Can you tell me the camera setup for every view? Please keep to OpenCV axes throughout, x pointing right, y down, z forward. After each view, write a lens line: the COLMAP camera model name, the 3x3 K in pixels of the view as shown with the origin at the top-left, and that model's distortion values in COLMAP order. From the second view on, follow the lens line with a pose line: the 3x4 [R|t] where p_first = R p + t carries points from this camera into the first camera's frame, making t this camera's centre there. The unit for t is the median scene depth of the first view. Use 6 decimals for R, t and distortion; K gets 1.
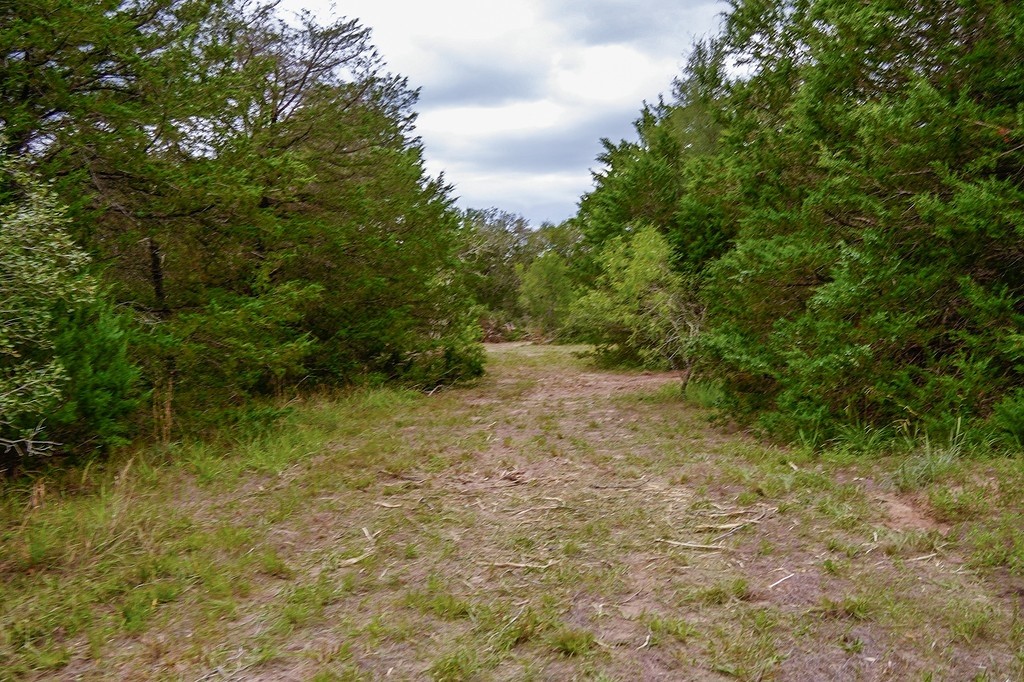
lens RADIAL K [[853.1, 0, 512.0], [0, 853.1, 341.0], [0, 0, 1]] dist [-0.208430, 0.139037]
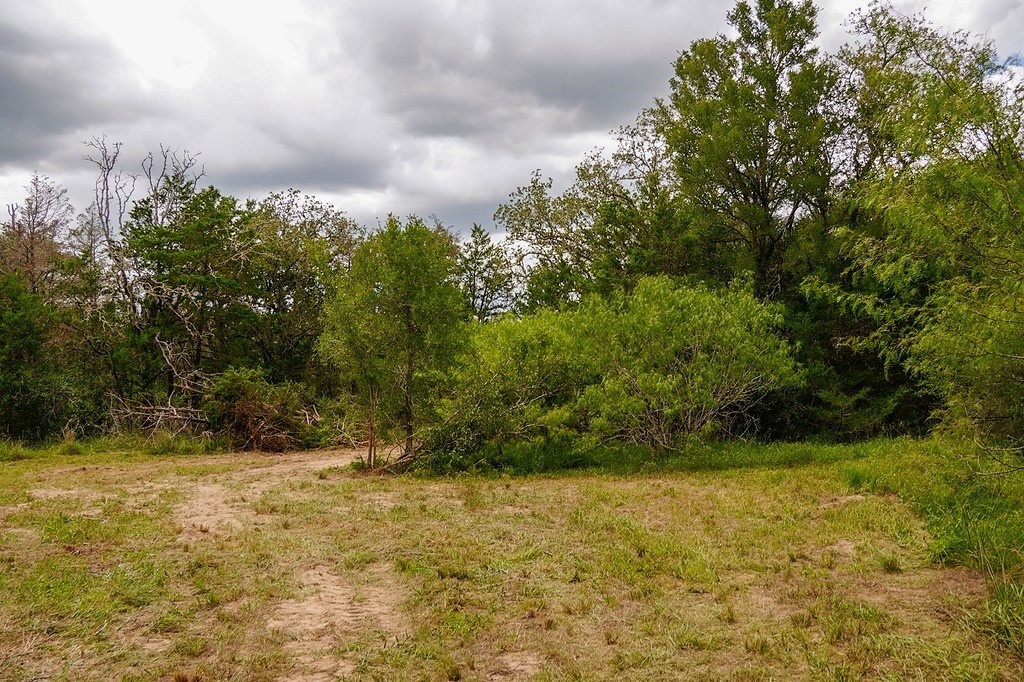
lens RADIAL K [[853.1, 0, 512.0], [0, 853.1, 341.0], [0, 0, 1]] dist [-0.208430, 0.139037]
pose [[0.980867, 0.023072, 0.193306, 0.018884], [-0.003744, 0.995004, -0.099761, -0.014331], [-0.194642, 0.097129, 0.976054, 0.620581]]
